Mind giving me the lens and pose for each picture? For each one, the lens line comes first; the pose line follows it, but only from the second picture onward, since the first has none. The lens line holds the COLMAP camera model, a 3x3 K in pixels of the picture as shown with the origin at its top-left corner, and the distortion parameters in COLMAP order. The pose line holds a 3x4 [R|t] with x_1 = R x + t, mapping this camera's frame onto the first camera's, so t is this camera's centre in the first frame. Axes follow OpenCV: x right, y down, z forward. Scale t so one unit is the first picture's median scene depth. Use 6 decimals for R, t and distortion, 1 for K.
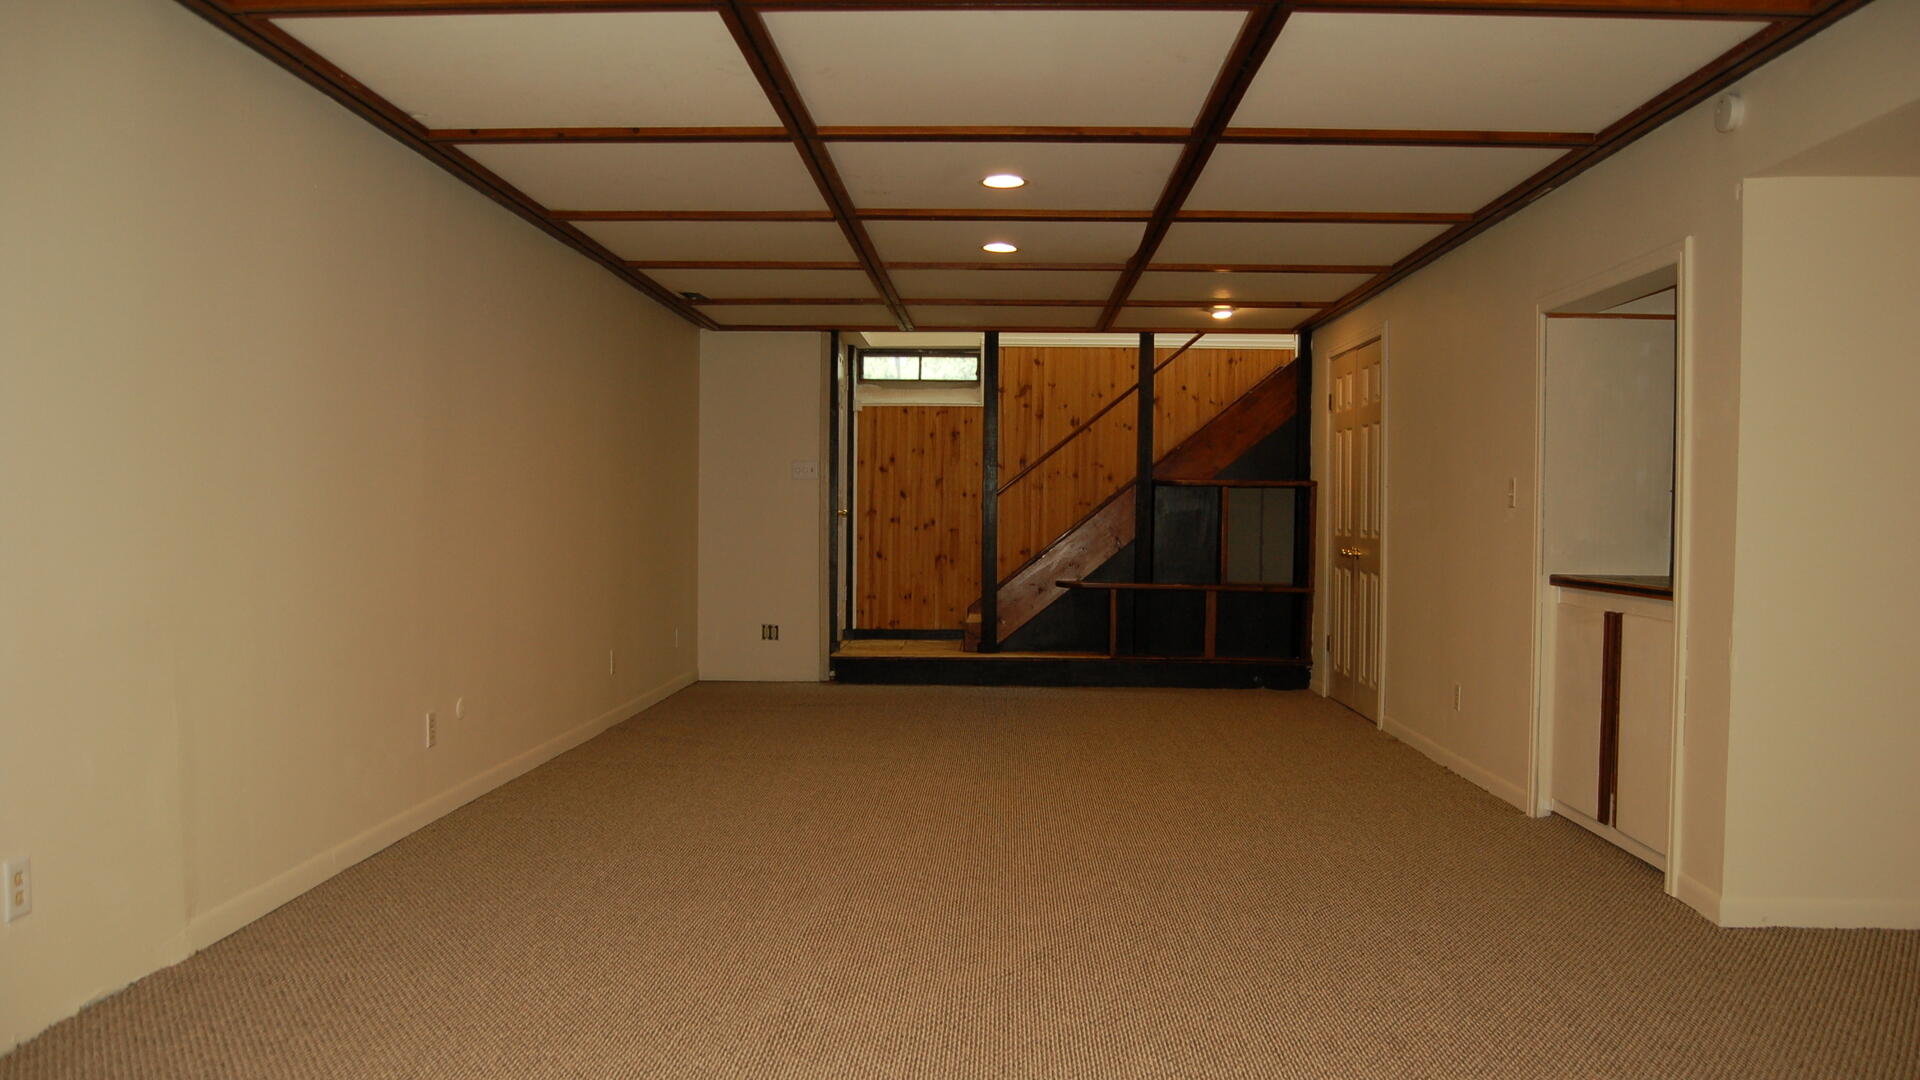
lens RADIAL K [[1487.0, 0, 962.2], [0, 1487.0, 533.5], [0, 0, 1]] dist [-0.076185, 0.016159]
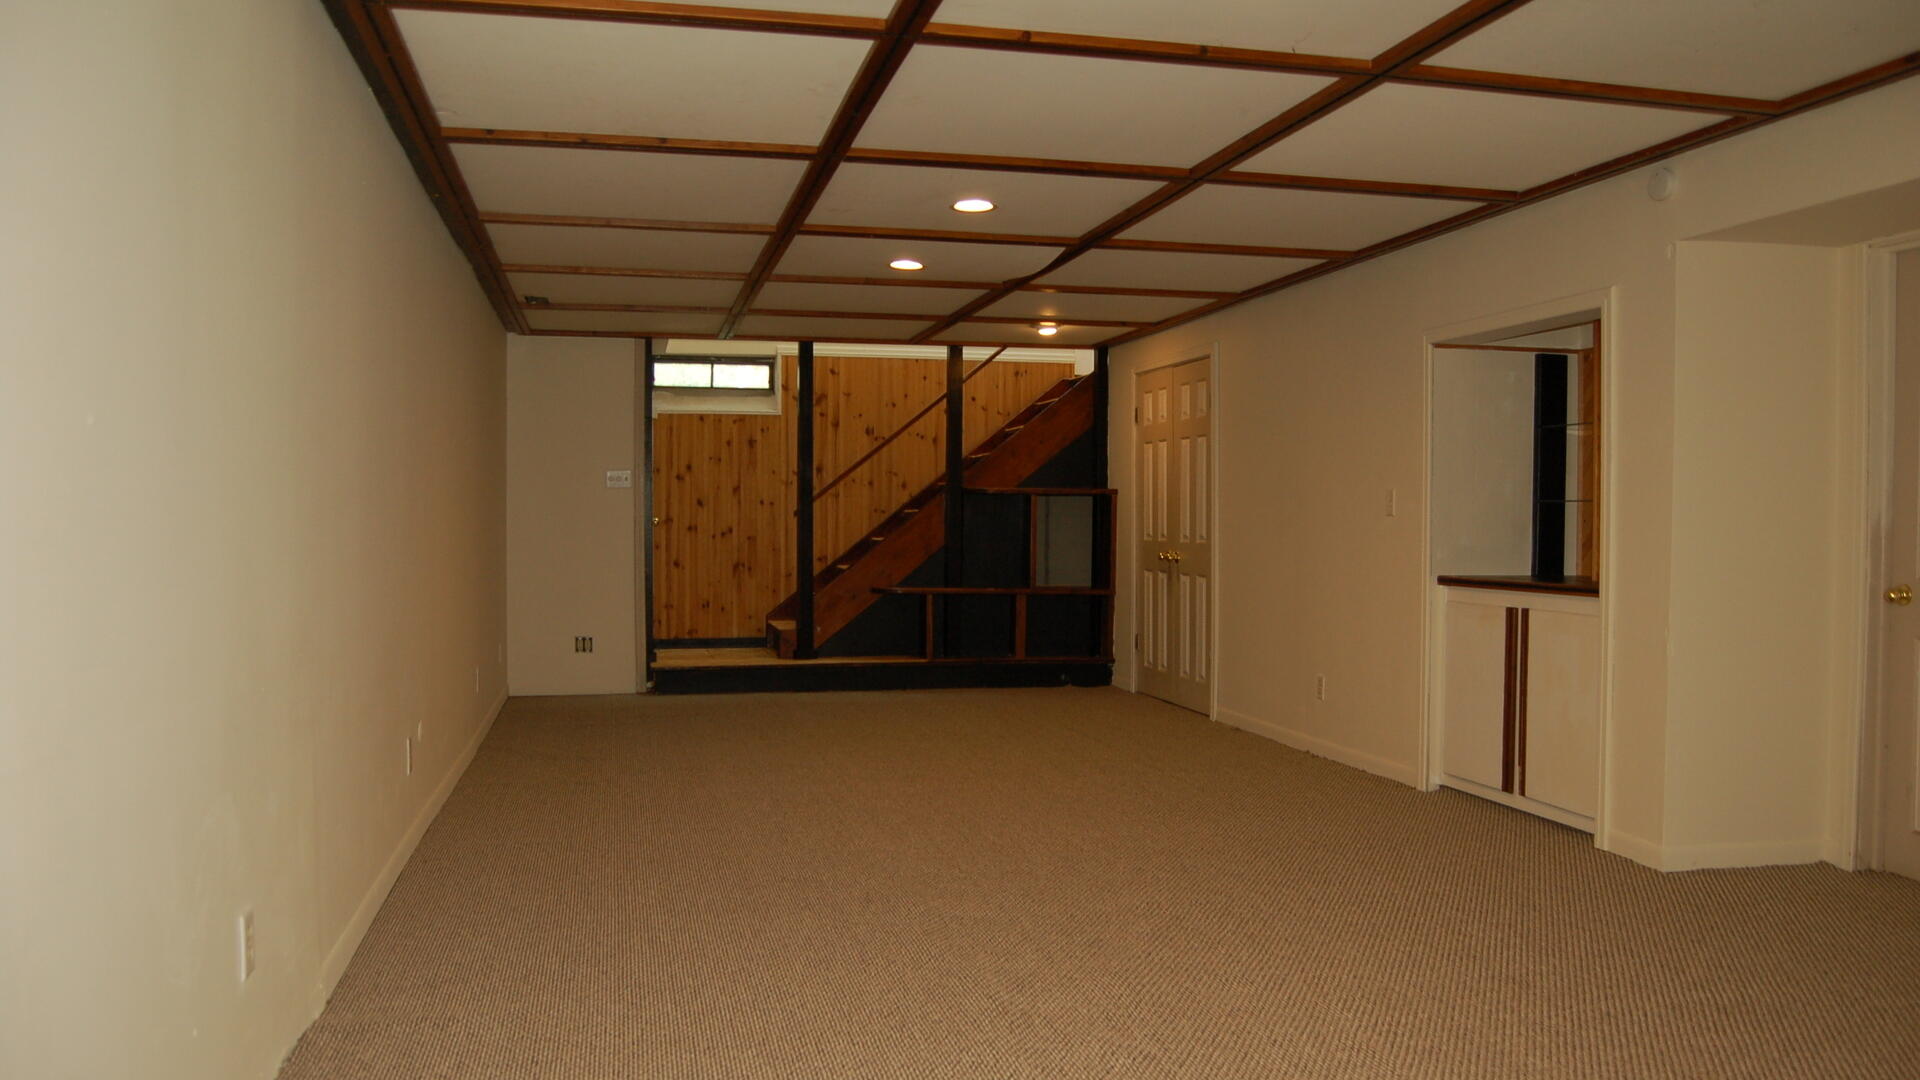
lens RADIAL K [[1487.0, 0, 958.6], [0, 1487.0, 544.5], [0, 0, 1]] dist [-0.076185, 0.016159]
pose [[0.969246, -0.009625, 0.245906, -0.148649], [0.008297, 0.999945, 0.006435, -0.004031], [-0.245955, -0.004197, 0.969272, -0.005090]]
